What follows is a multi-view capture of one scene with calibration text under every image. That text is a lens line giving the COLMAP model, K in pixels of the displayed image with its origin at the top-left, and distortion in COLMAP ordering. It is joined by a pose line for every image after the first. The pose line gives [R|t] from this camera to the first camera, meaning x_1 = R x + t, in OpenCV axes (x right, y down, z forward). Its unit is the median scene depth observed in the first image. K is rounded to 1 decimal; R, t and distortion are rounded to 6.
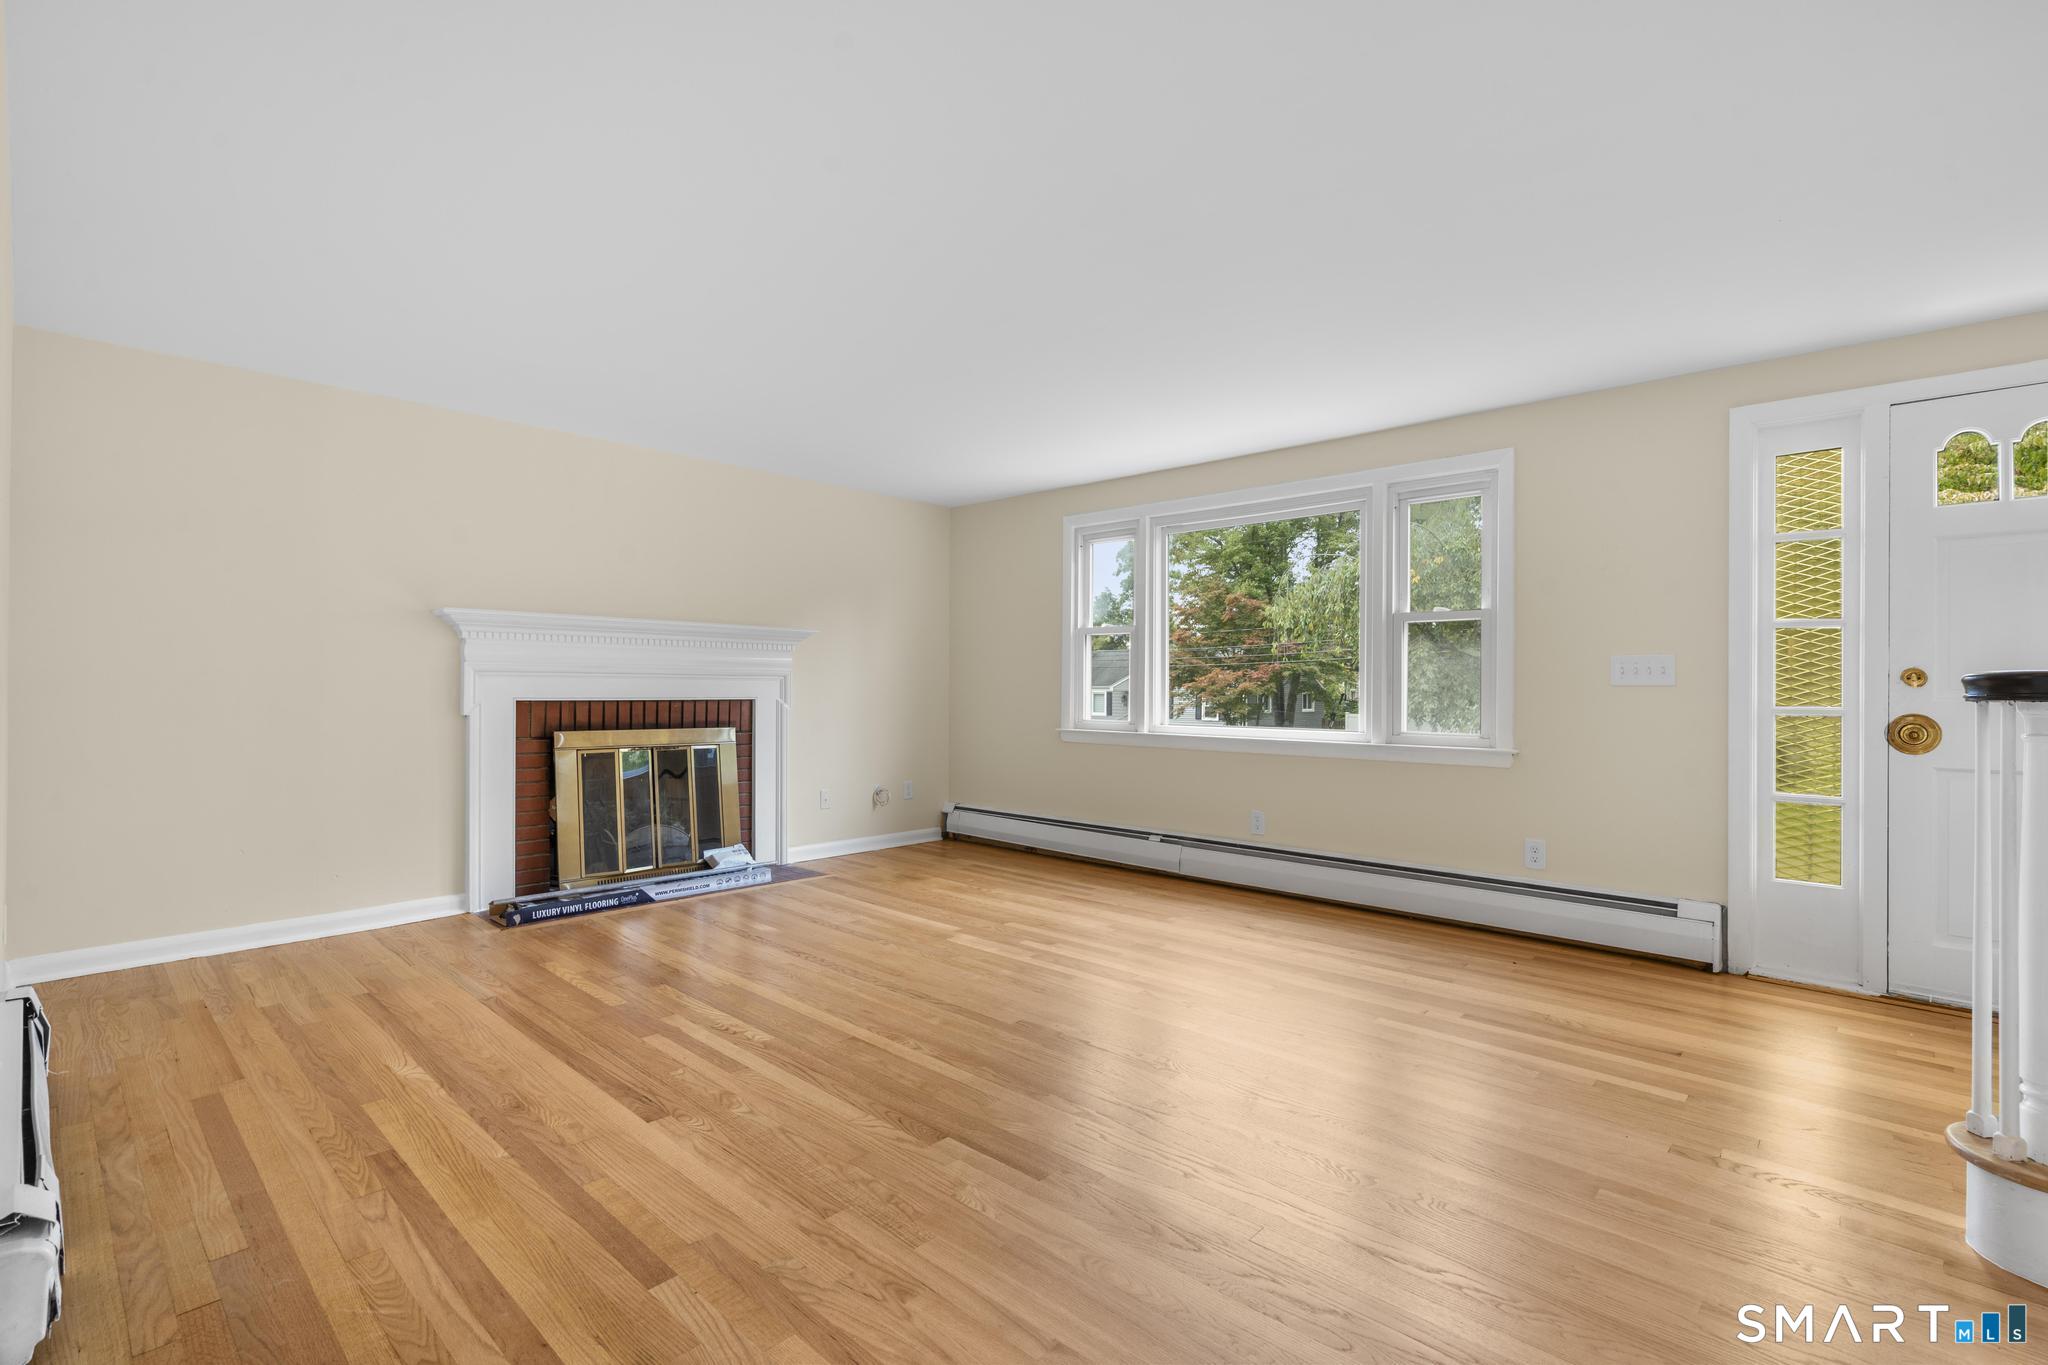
lens RADIAL K [[923.8, 0, 1029.9], [0, 923.8, 685.6], [0, 0, 1]] dist [-0.001335, 0.000013]
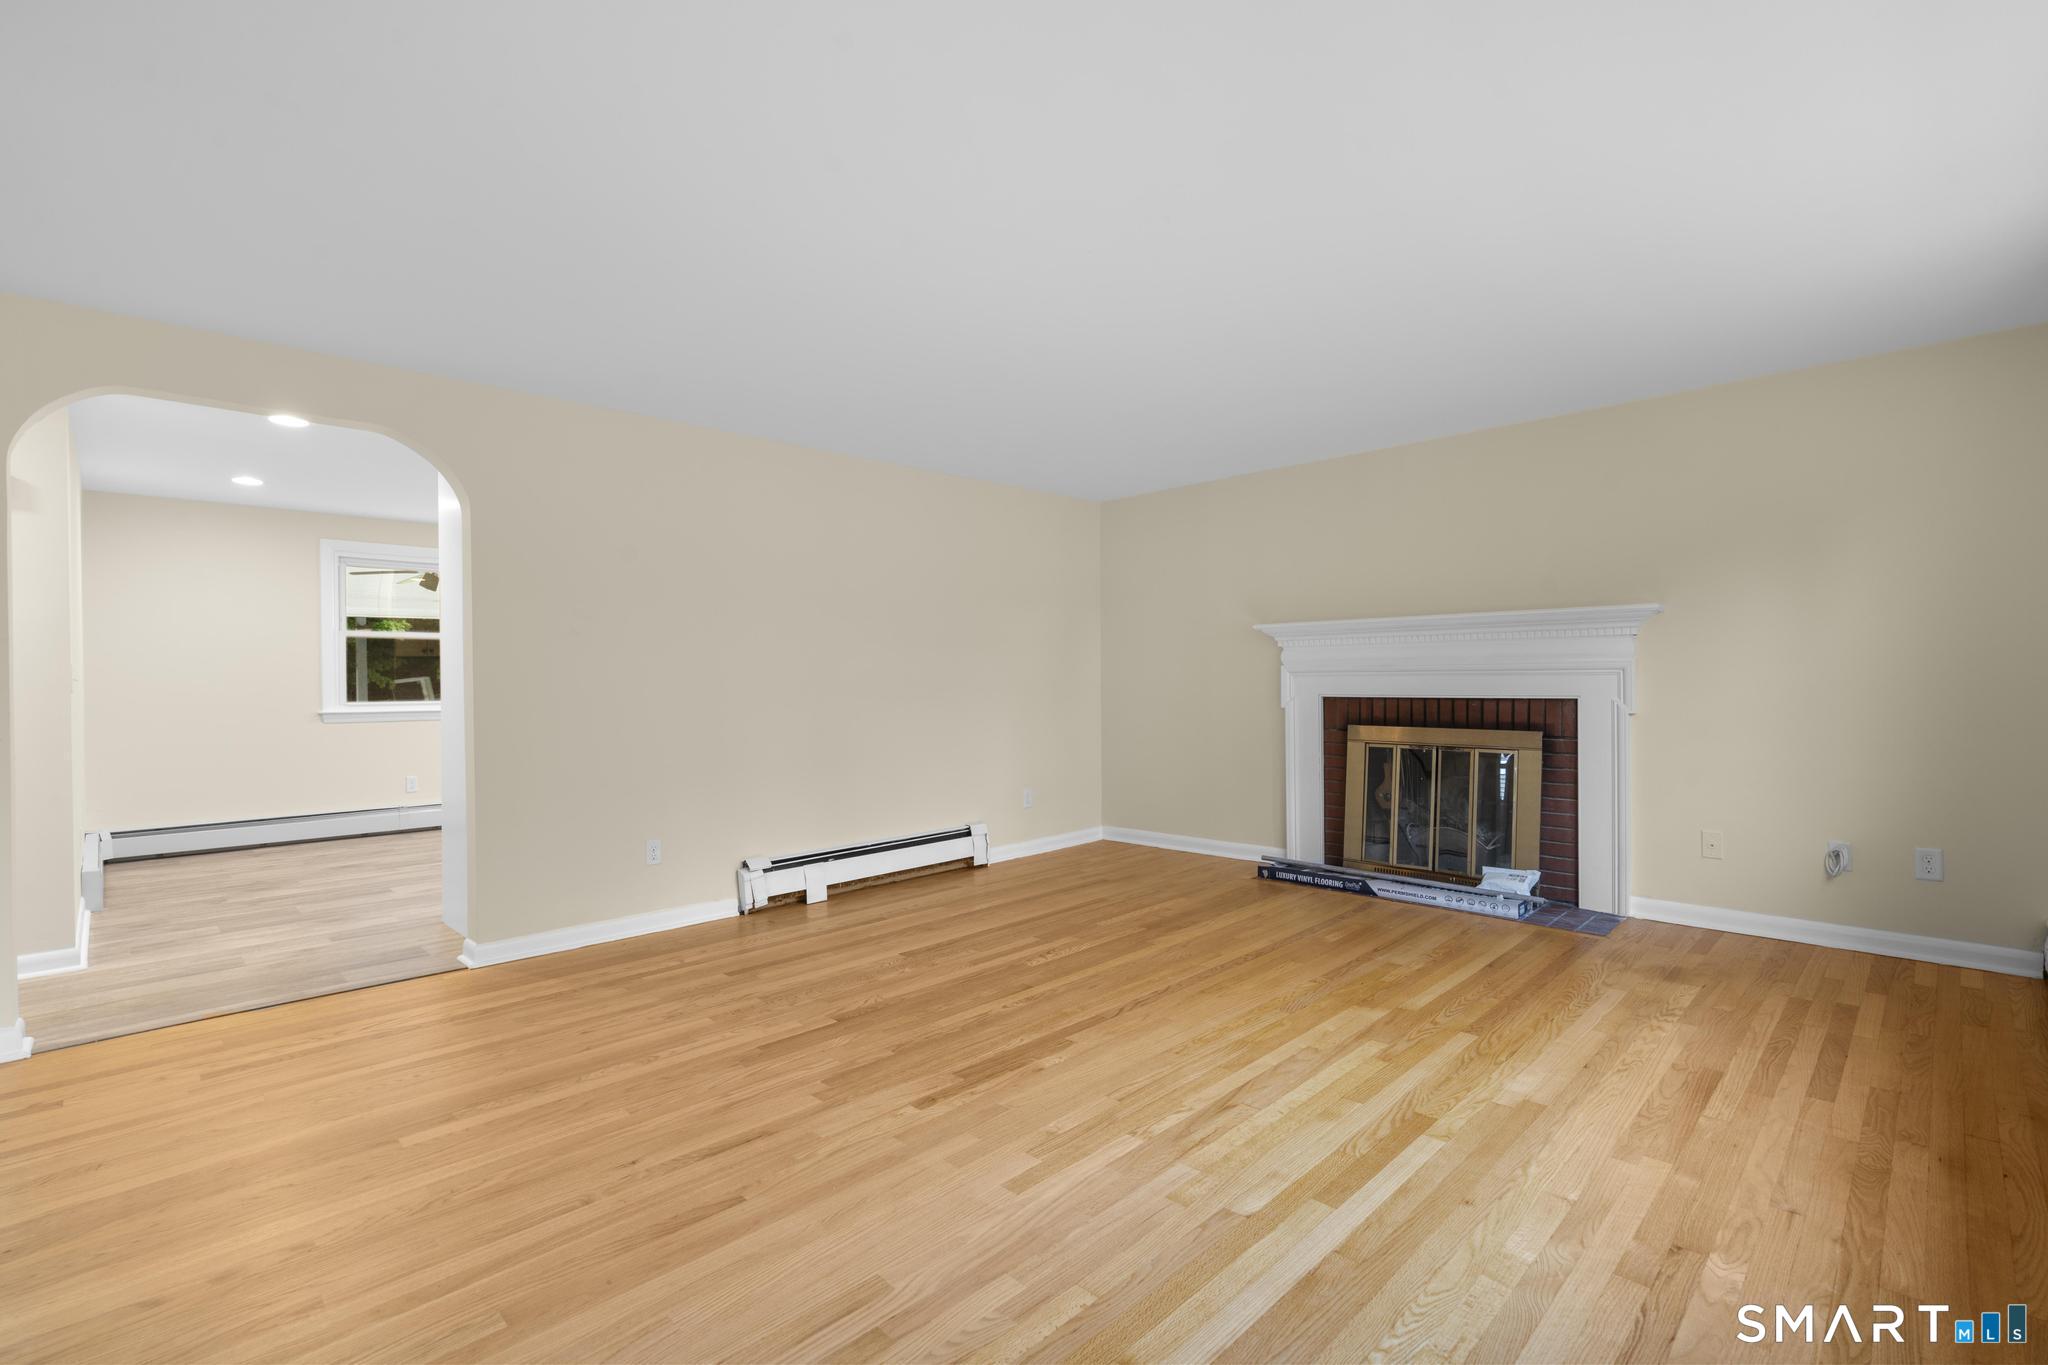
lens RADIAL K [[923.8, 0, 1029.9], [0, 923.8, 685.6], [0, 0, 1]] dist [-0.001335, 0.000013]
pose [[-0.040347, -0.000488, -0.999186, 0.827493], [0.011450, 0.999934, -0.000951, -0.001582], [0.999120, -0.011479, -0.040339, 0.881067]]
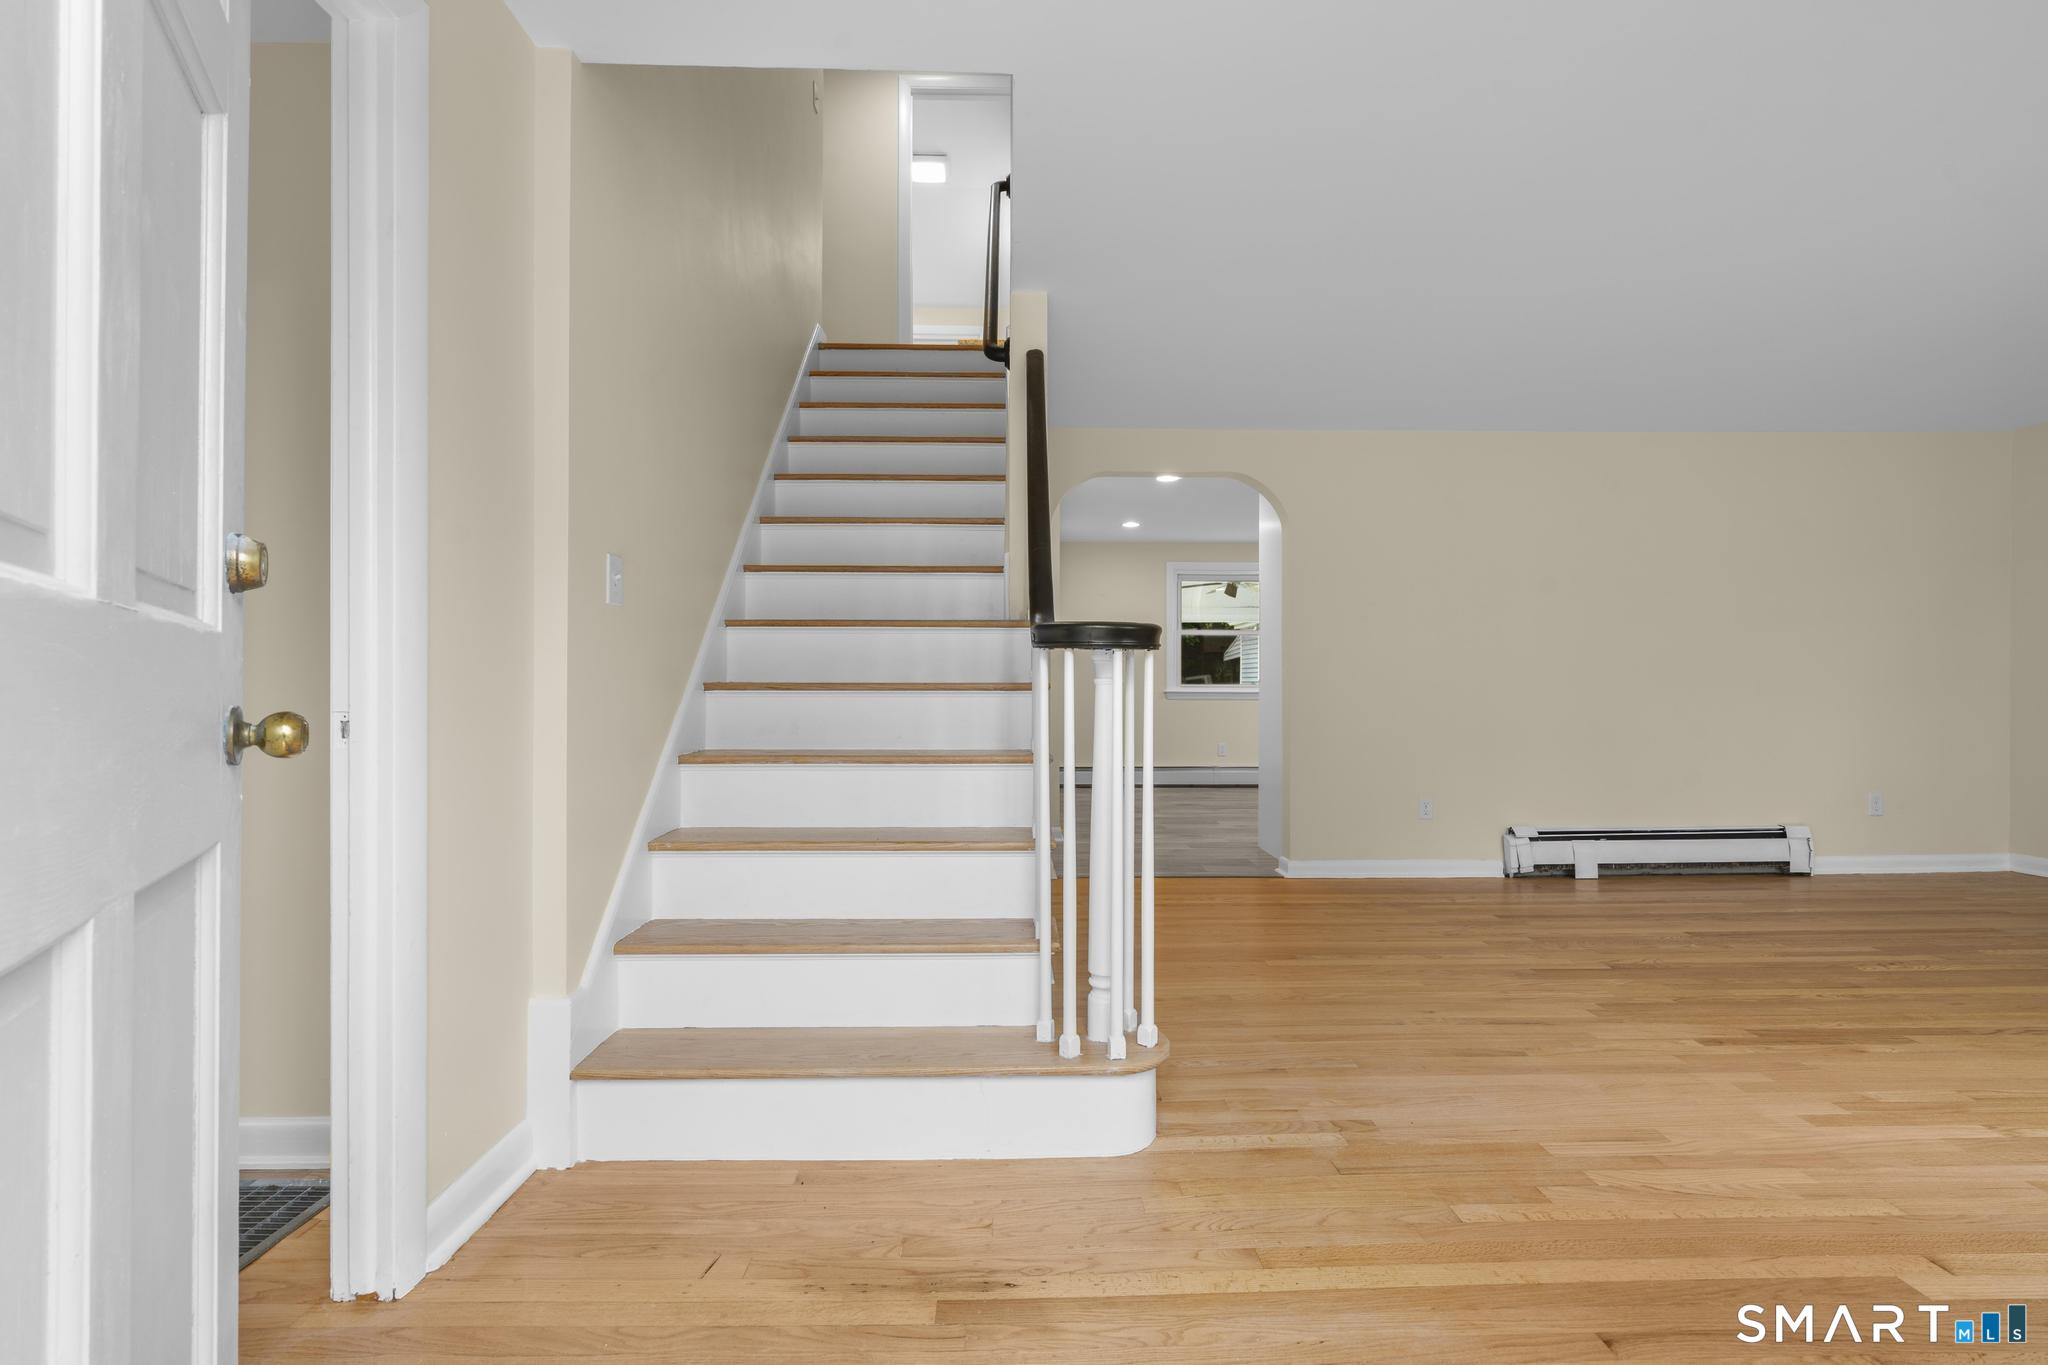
lens RADIAL K [[923.8, 0, 1029.9], [0, 923.8, 685.6], [0, 0, 1]] dist [-0.001335, 0.000013]
pose [[-0.719553, -0.006505, -0.694407, 1.033358], [-0.002938, 0.999976, -0.006323, 0.037536], [0.694431, -0.002509, -0.719555, 0.923390]]
